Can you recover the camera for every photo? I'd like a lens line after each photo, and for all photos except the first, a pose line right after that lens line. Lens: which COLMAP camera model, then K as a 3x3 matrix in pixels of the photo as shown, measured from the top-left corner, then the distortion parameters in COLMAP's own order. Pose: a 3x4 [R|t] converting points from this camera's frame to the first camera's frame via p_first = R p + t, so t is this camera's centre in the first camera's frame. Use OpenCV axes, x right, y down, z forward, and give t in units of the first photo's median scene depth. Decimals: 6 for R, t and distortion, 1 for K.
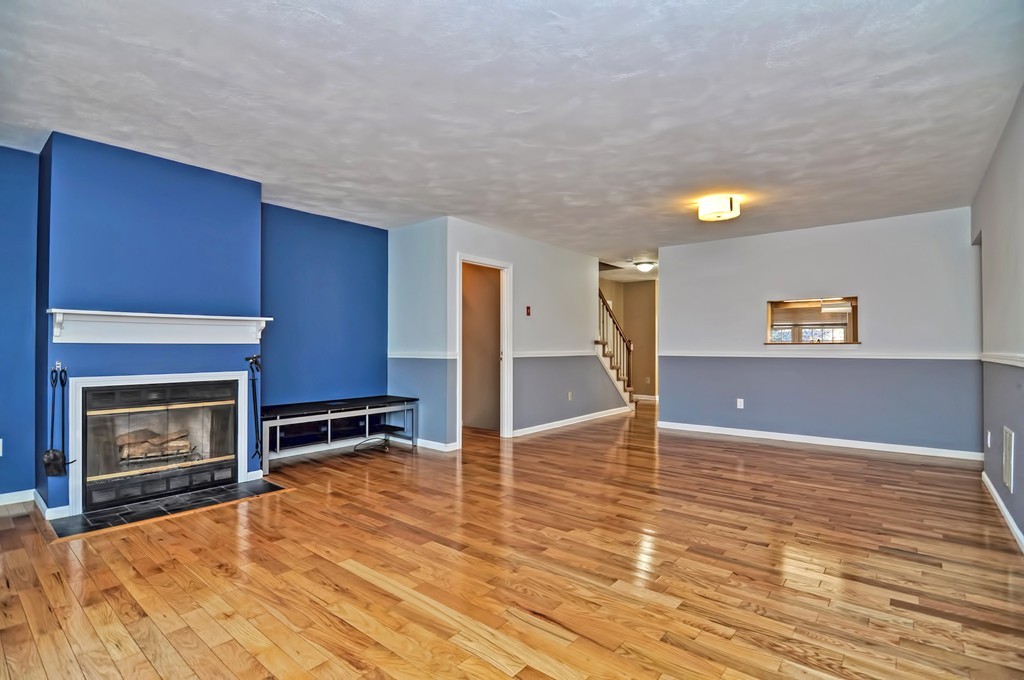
lens RADIAL K [[488.8, 0, 516.1], [0, 488.8, 337.7], [0, 0, 1]] dist [-0.010363, -0.007133]
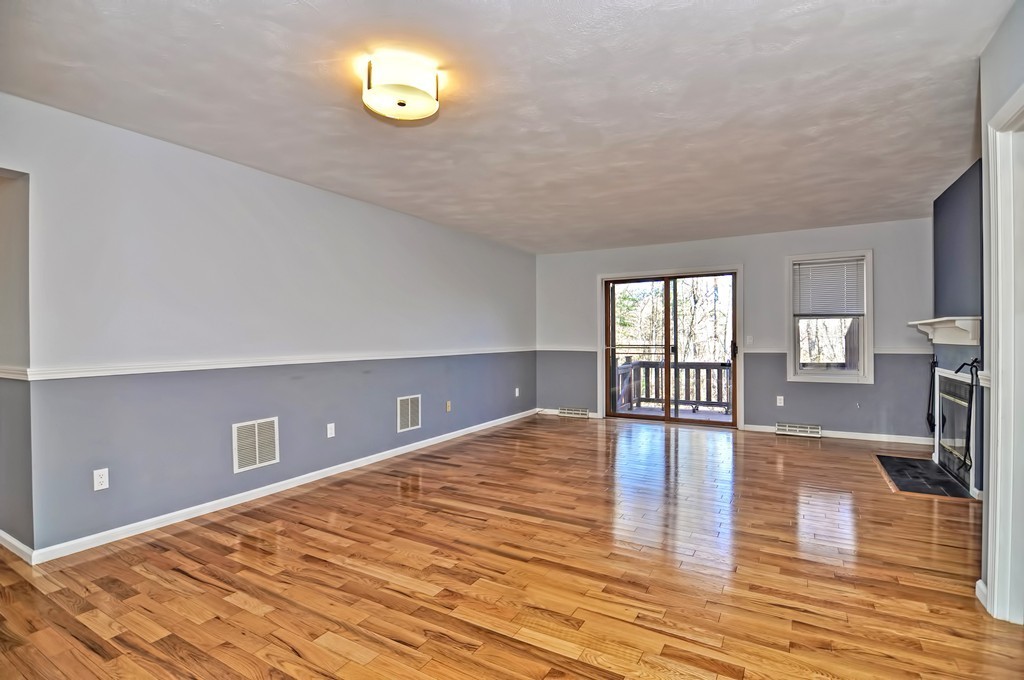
lens RADIAL K [[488.8, 0, 509.2], [0, 488.8, 342.3], [0, 0, 1]] dist [-0.010363, -0.007133]
pose [[-0.989345, 0.005703, -0.145481, 0.510817], [0.006815, 0.999951, -0.007142, 0.007580], [0.145433, -0.008057, -0.989335, 2.047899]]
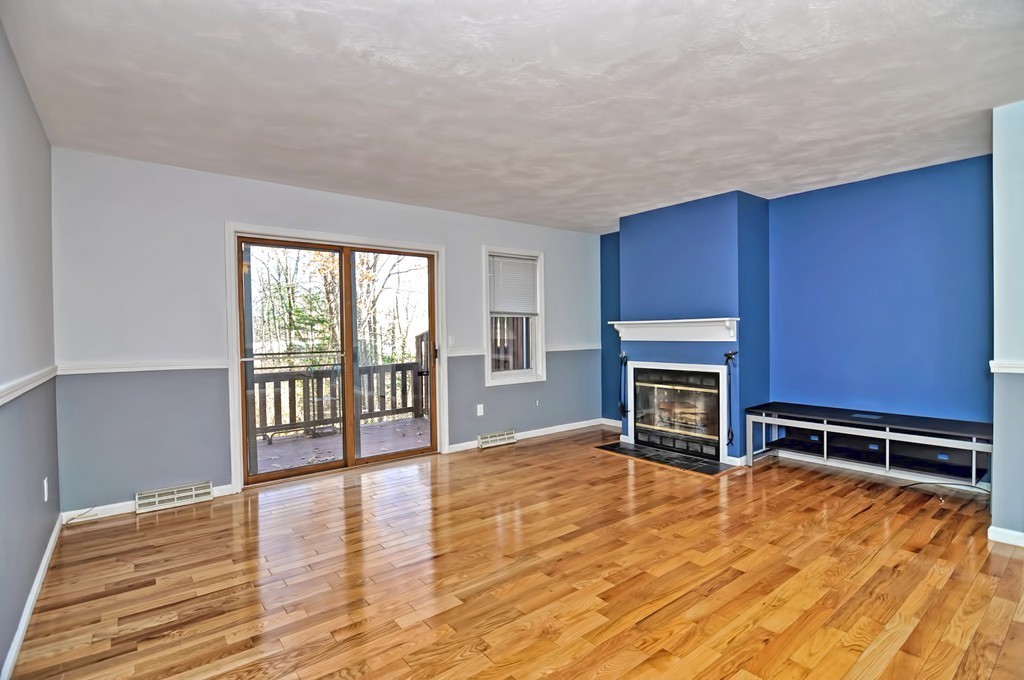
lens RADIAL K [[488.8, 0, 507.9], [0, 488.8, 336.1], [0, 0, 1]] dist [-0.010363, -0.007133]
pose [[-0.223420, 0.012250, -0.974645, 0.761923], [0.029852, 0.999538, 0.005720, -0.024436], [0.974265, -0.027817, -0.223682, 0.890213]]
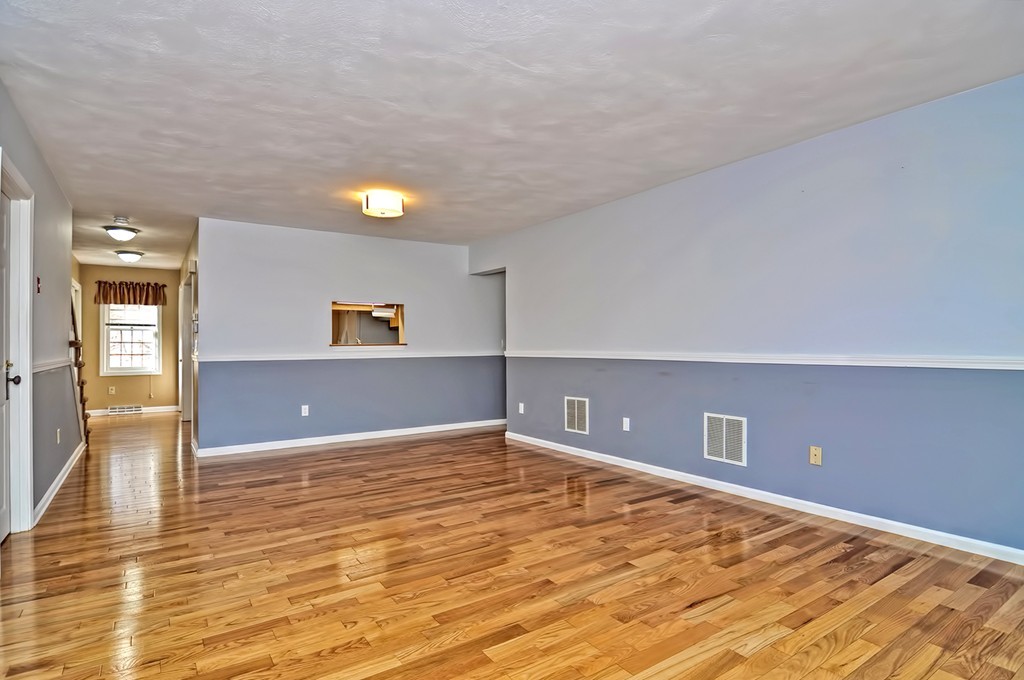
lens RADIAL K [[527.0, 0, 508.6], [0, 527.0, 341.8], [0, 0, 1]] dist [-0.014398, -0.001237]
pose [[0.290696, 0.001968, 0.956813, -0.678359], [-0.011021, 0.999938, 0.001292, 0.000688], [-0.956752, -0.010921, 0.290700, 0.620751]]
